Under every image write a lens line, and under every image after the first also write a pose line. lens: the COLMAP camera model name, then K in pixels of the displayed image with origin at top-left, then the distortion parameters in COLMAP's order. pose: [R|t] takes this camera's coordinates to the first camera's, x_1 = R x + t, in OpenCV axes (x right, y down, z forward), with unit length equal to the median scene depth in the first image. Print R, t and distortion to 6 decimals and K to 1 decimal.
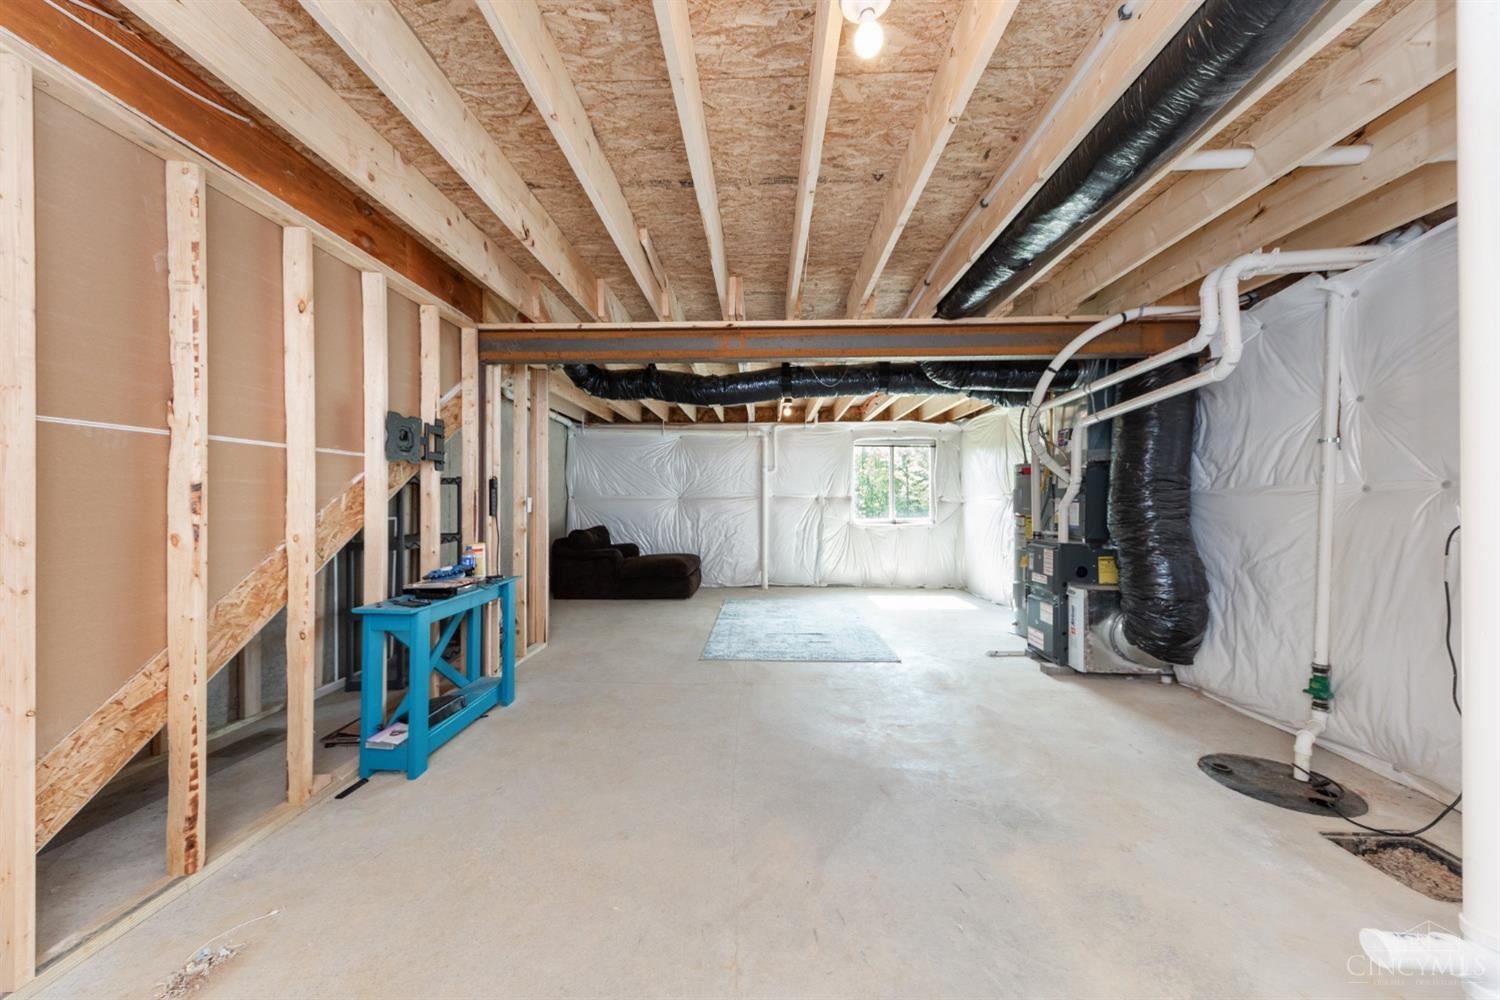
lens RADIAL K [[512.5, 0, 745.7], [0, 512.5, 498.1], [0, 0, 1]] dist [0.013332, -0.002307]
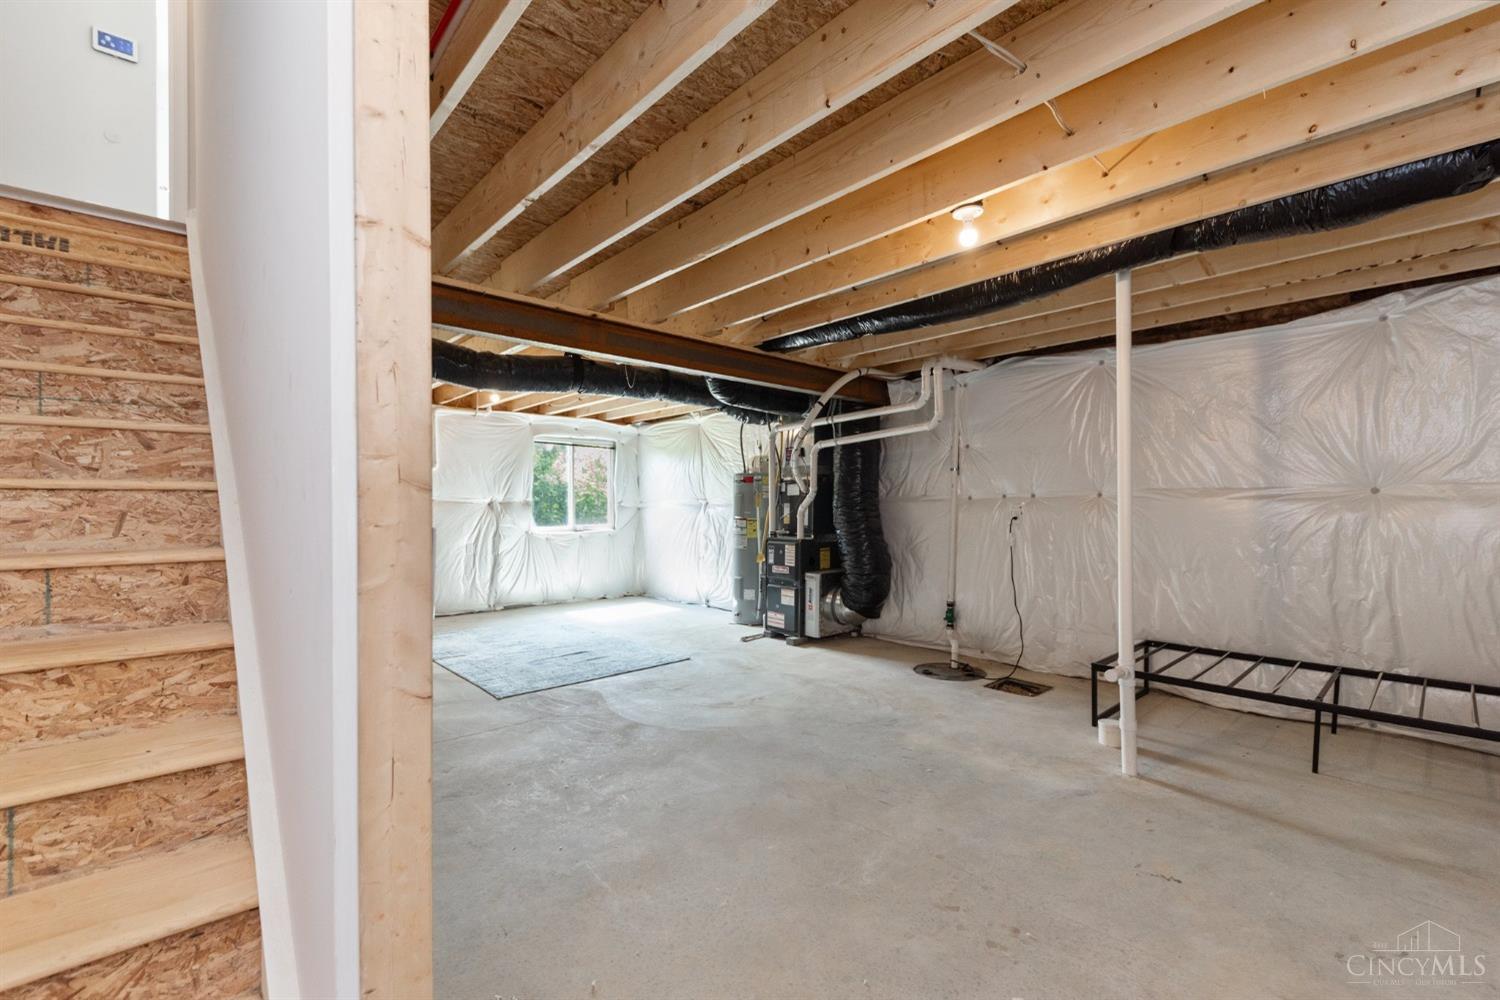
lens RADIAL K [[636.4, 0, 730.6], [0, 636.4, 510.3], [0, 0, 1]] dist [0.002369, -0.001099]
pose [[0.720161, -0.008013, 0.693760, -0.568346], [-0.000096, 0.999932, 0.011649, -0.001064], [-0.693807, -0.008455, 0.720112, 0.004668]]
